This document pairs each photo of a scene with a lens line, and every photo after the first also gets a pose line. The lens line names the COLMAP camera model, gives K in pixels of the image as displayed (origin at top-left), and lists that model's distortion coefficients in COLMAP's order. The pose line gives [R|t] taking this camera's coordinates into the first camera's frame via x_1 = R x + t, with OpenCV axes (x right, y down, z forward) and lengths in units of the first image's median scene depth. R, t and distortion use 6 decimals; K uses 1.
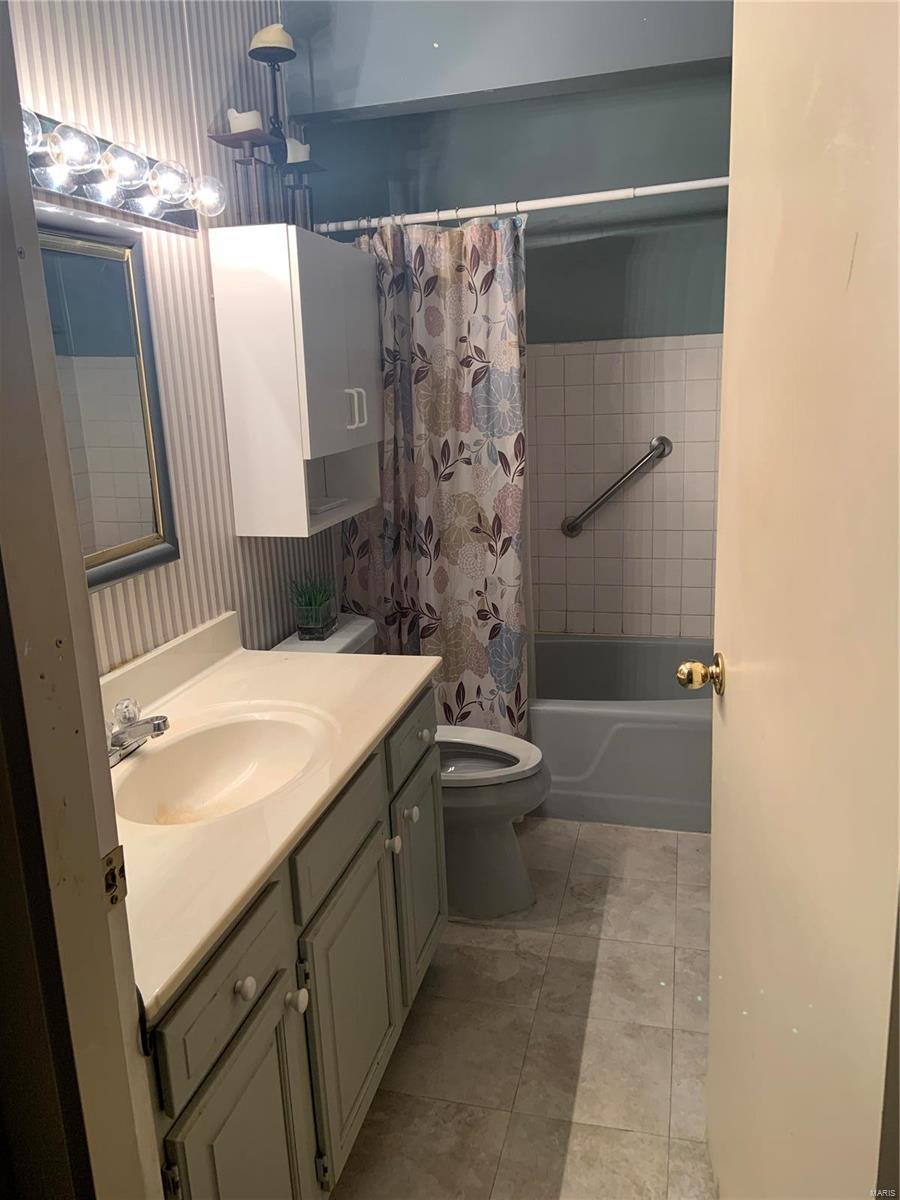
lens RADIAL K [[912.5, 0, 454.1], [0, 912.5, 601.8], [0, 0, 1]] dist [0.111020, -0.000170]
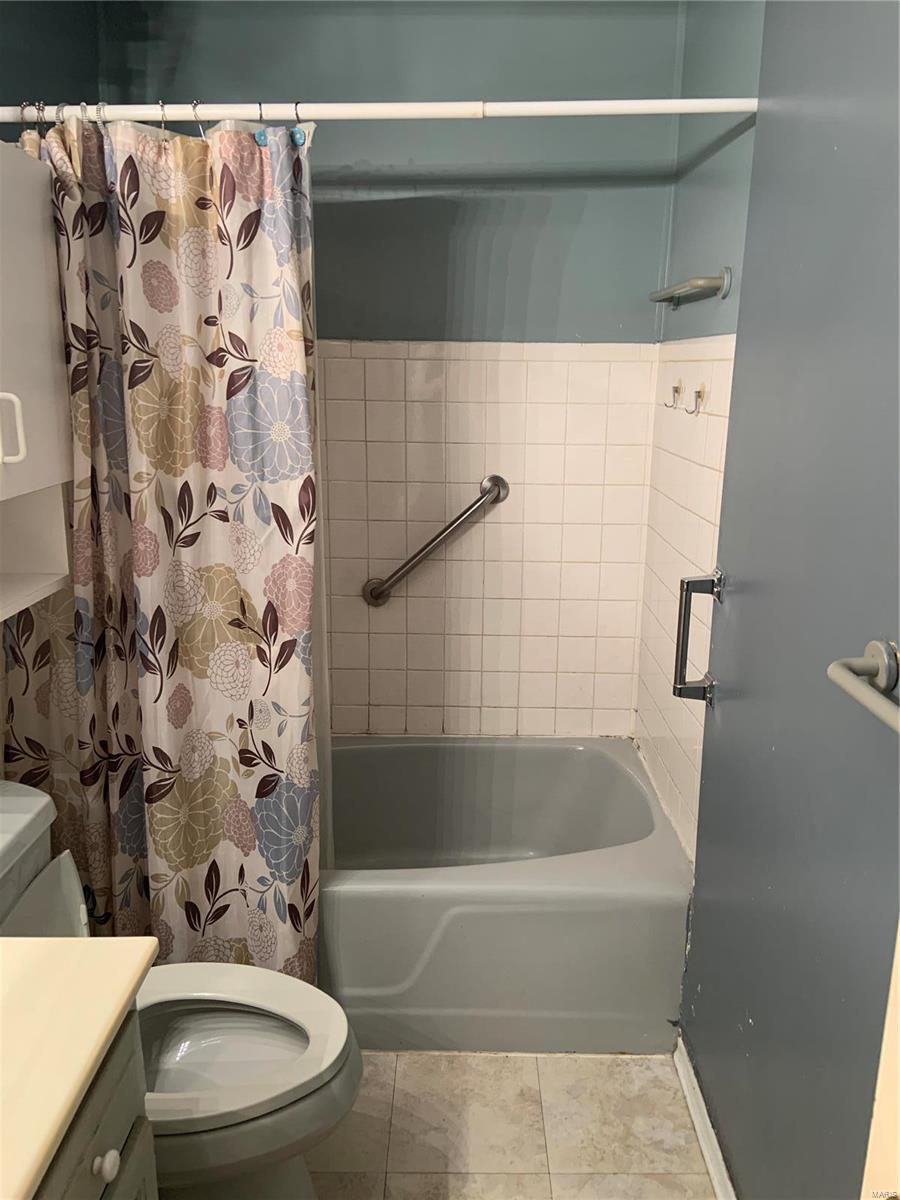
lens RADIAL K [[899.8, 0, 450.0], [0, 899.8, 600.0], [0, 0, 1]] dist [0.118616, -0.150317]
pose [[0.971373, -0.005822, 0.237489, 0.018926], [0.006123, 0.999981, -0.000530, -0.097949], [-0.237481, 0.001969, 0.971390, 0.372415]]
